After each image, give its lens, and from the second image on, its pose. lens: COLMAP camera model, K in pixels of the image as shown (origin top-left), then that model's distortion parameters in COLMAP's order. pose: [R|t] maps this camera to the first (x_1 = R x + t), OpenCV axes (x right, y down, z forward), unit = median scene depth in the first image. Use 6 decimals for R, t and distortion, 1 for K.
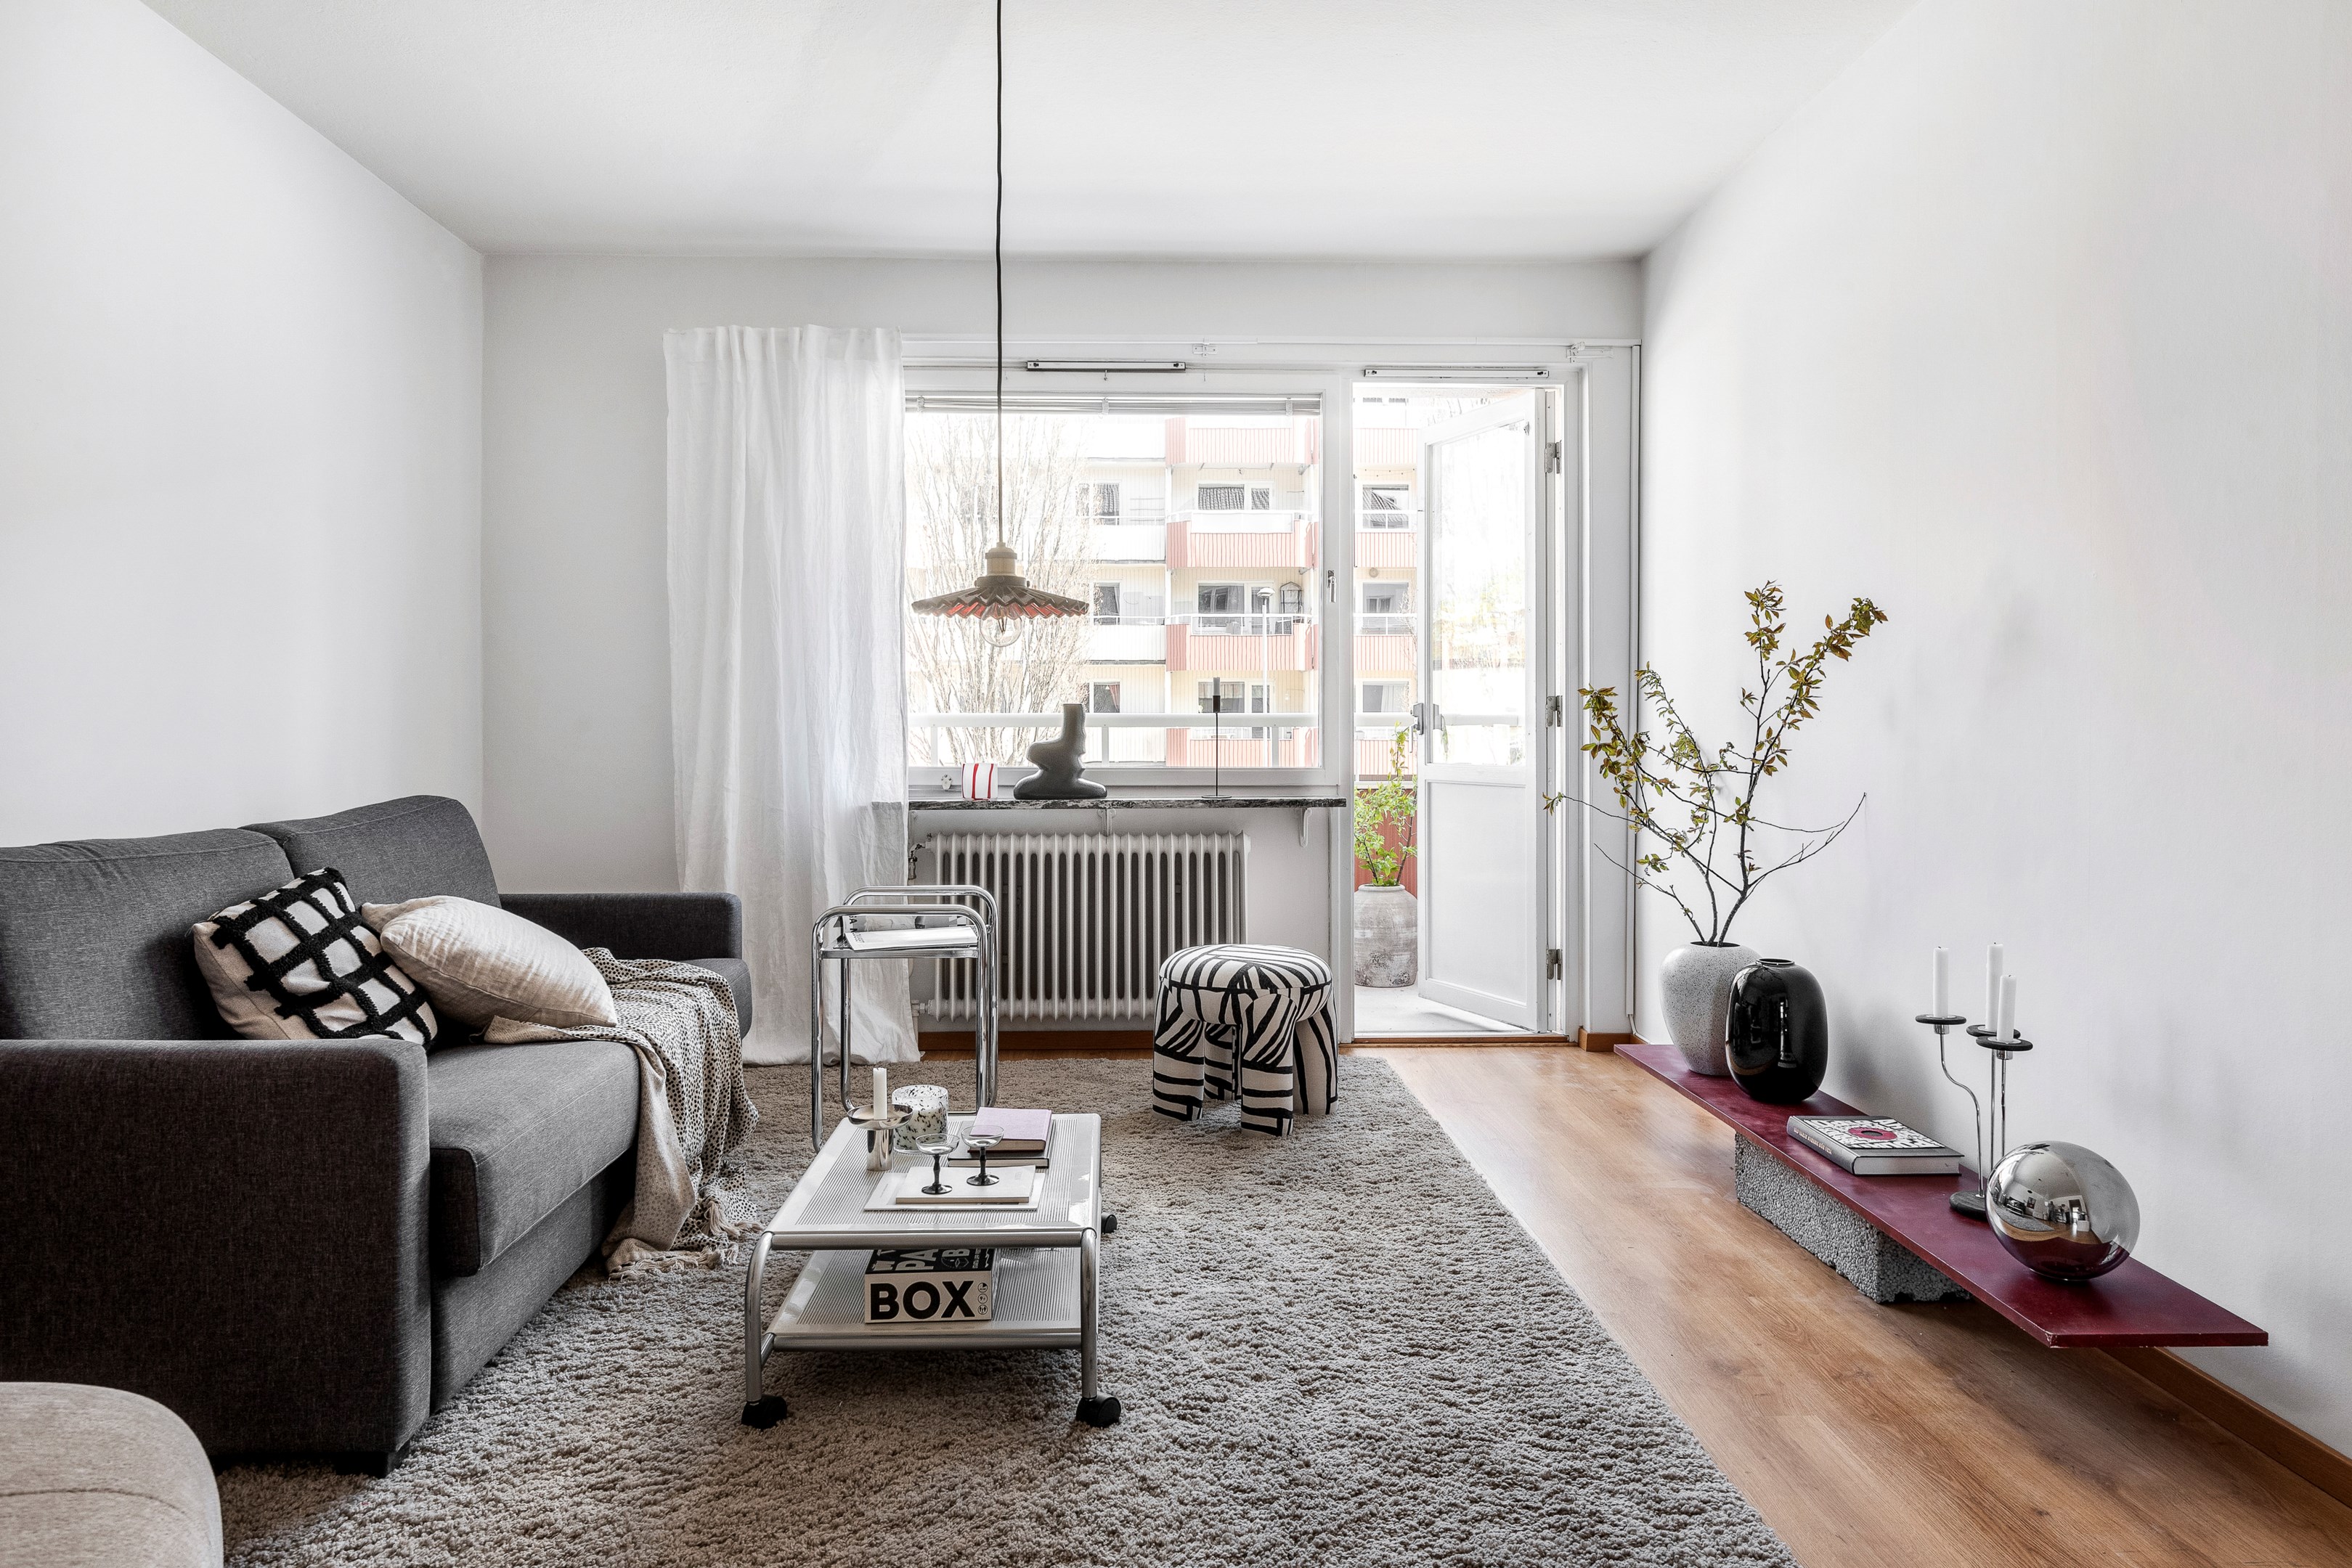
lens RADIAL K [[1410.6, 0, 1180.6], [0, 1410.6, 742.7], [0, 0, 1]] dist [0.001497, -0.003754]
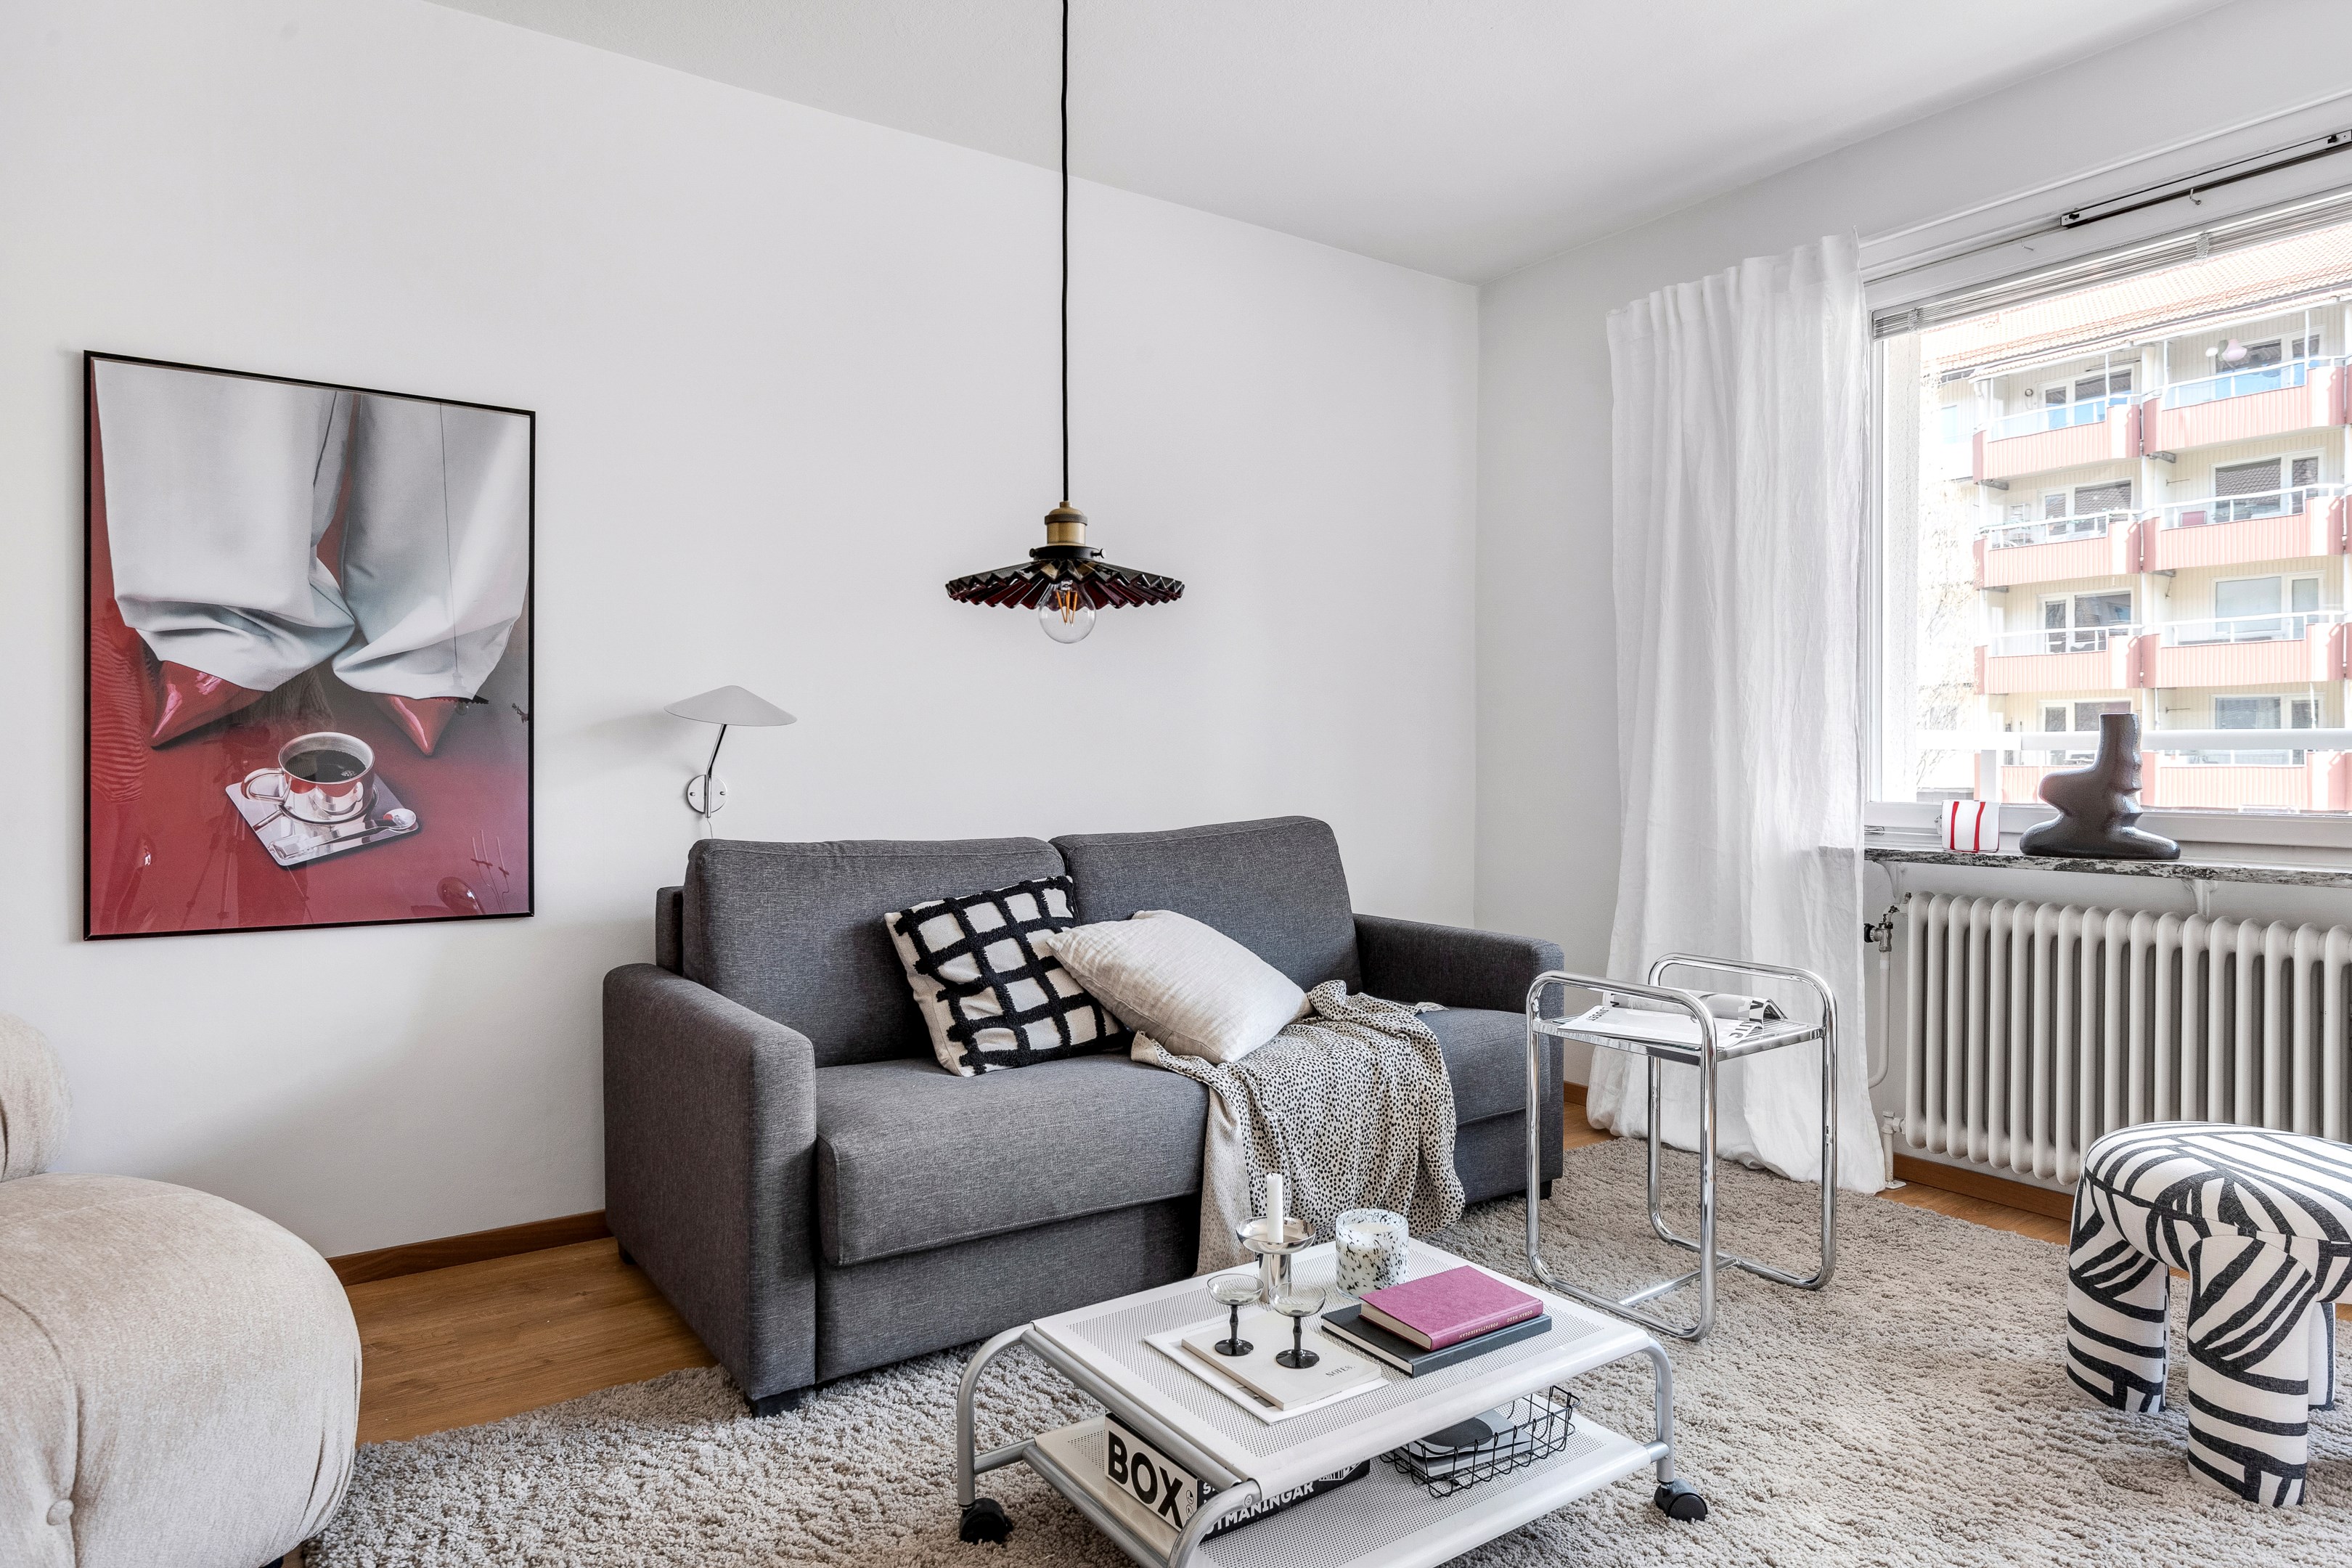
lens RADIAL K [[1372.0, 0, 1181.0], [0, 1372.0, 769.6], [0, 0, 1]] dist [0.002437, -0.003772]
pose [[0.546981, 0.008725, -0.837100, 0.358961], [-0.007055, 0.999958, 0.005813, -0.003964], [0.837116, 0.002726, 0.547019, 0.459465]]
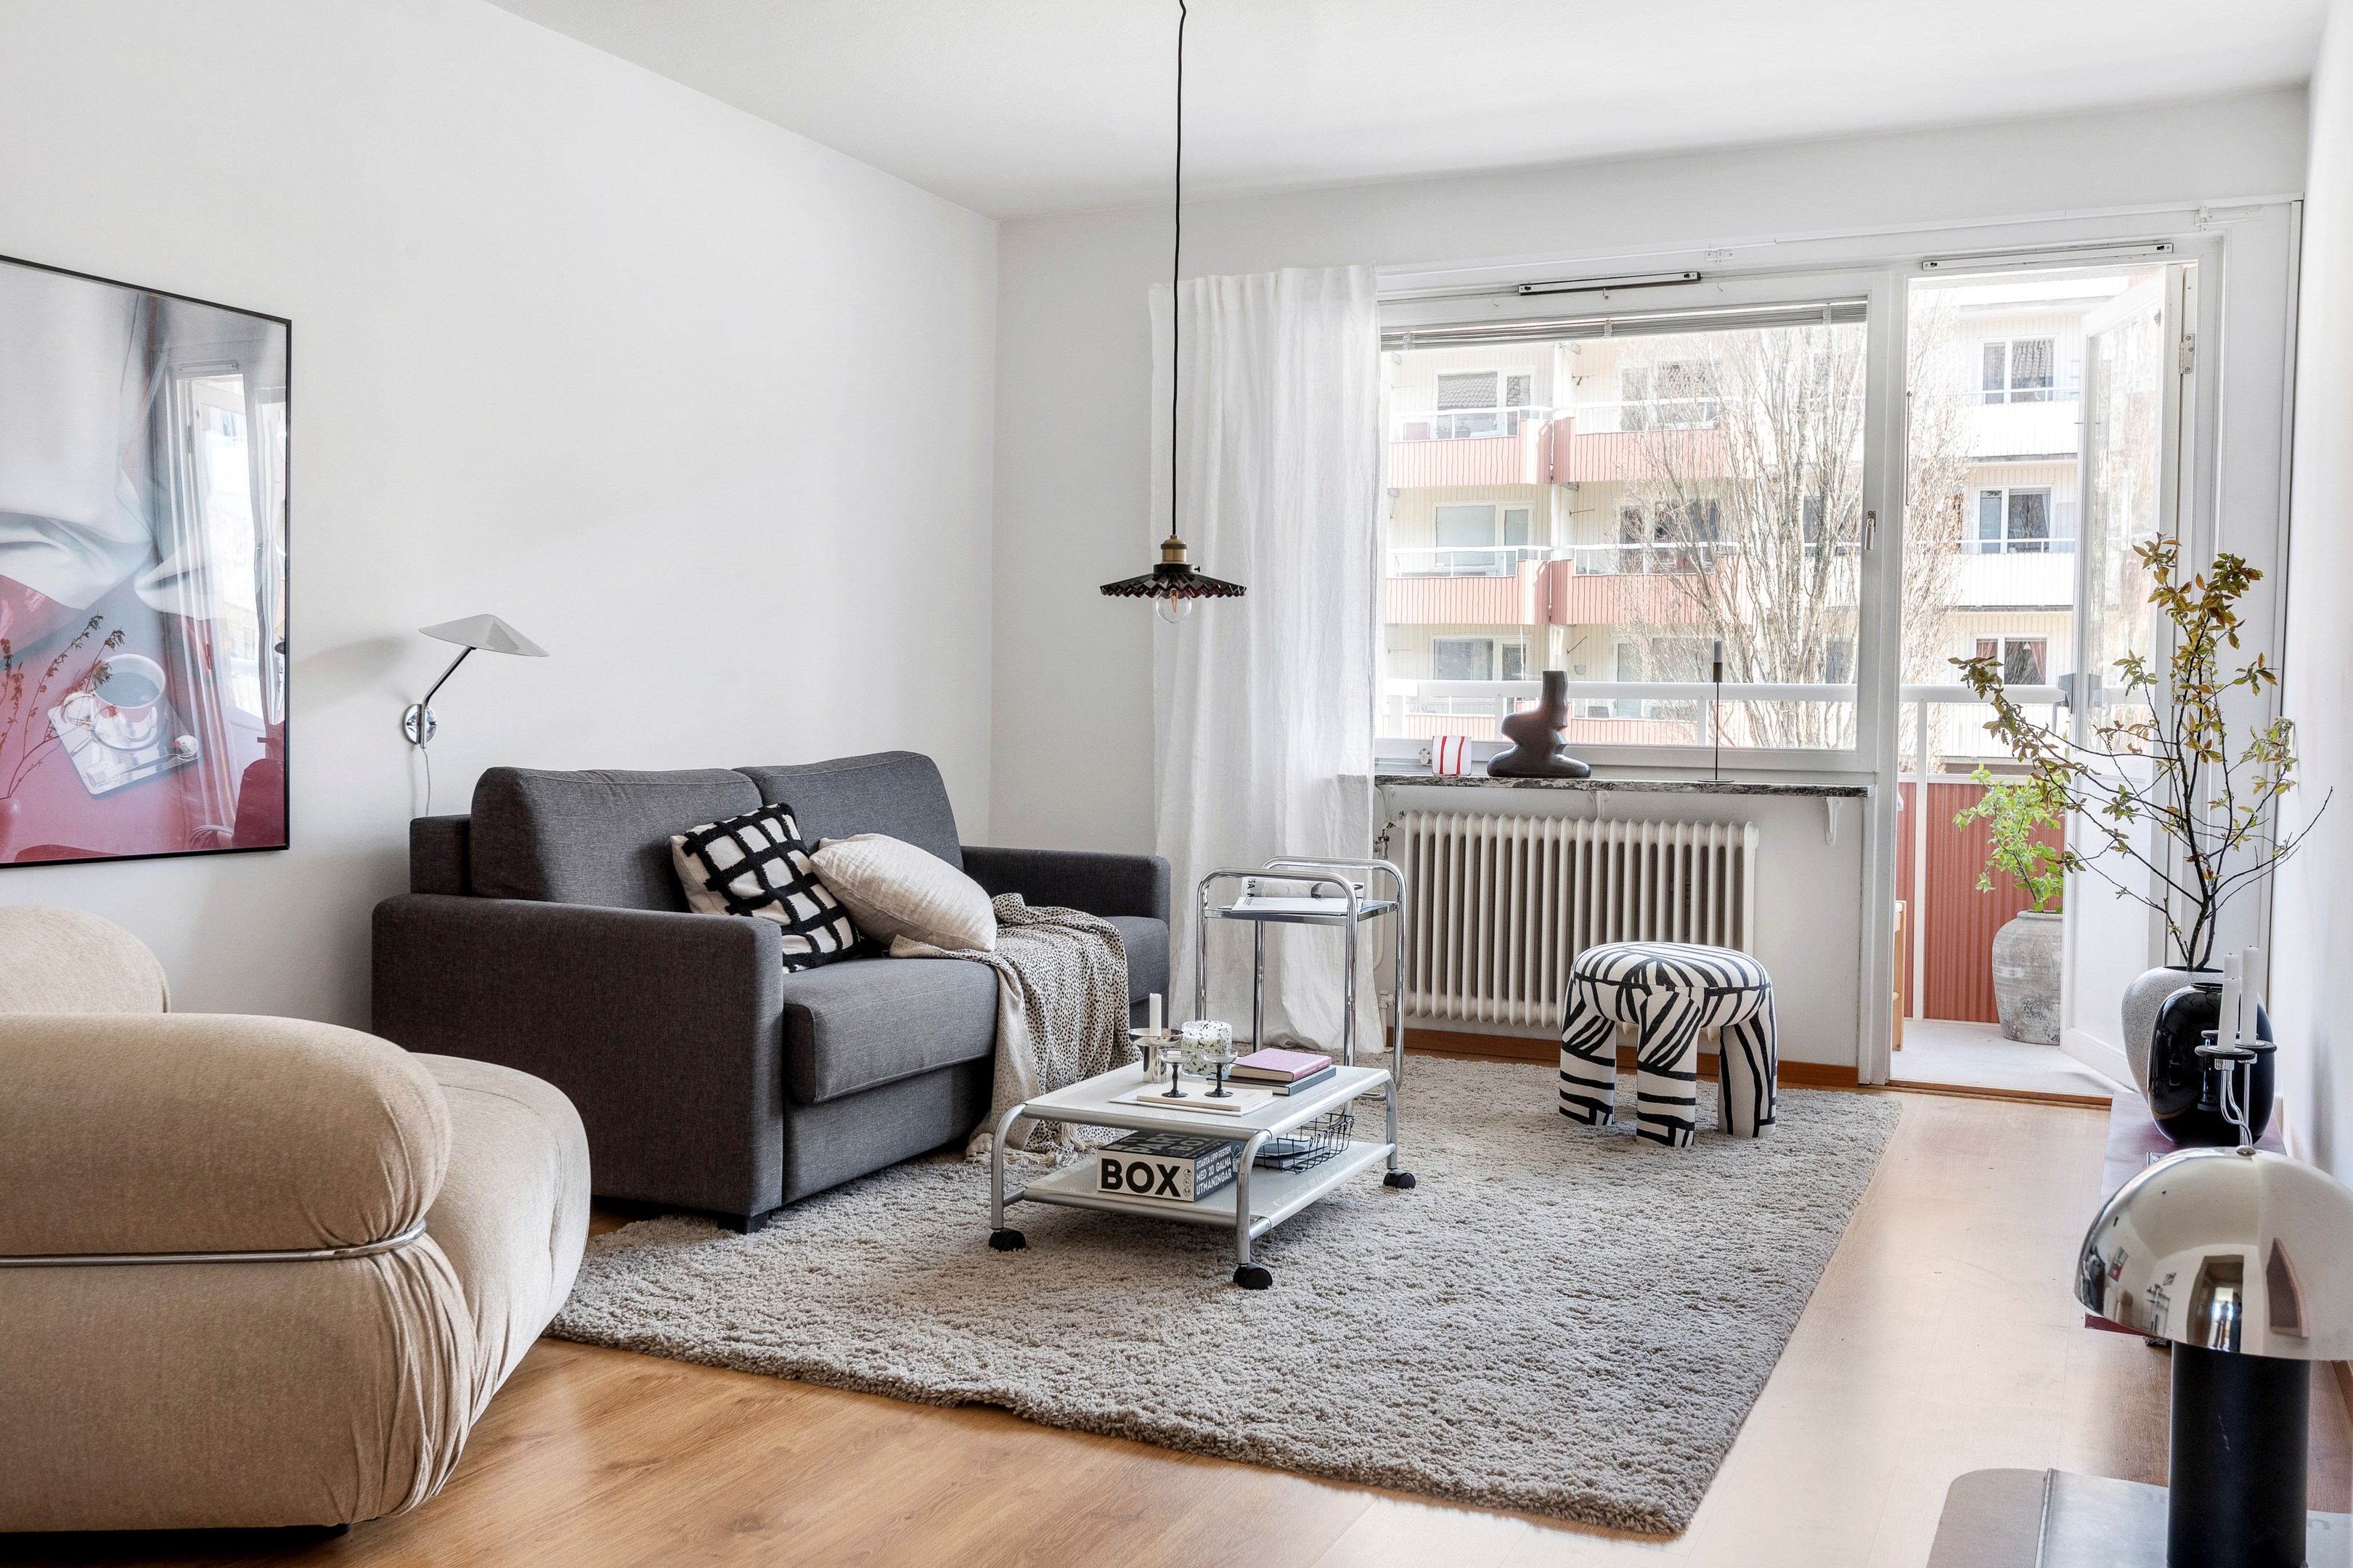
lens RADIAL K [[1973.9, 0, 1218.8], [0, 1973.9, 778.1], [0, 0, 1]] dist [0.009888, -0.002997]
pose [[0.900183, 0.030135, -0.434469, 0.447841], [-0.018116, 0.999331, 0.031779, 0.006588], [0.435136, -0.020736, 0.900126, -0.345085]]
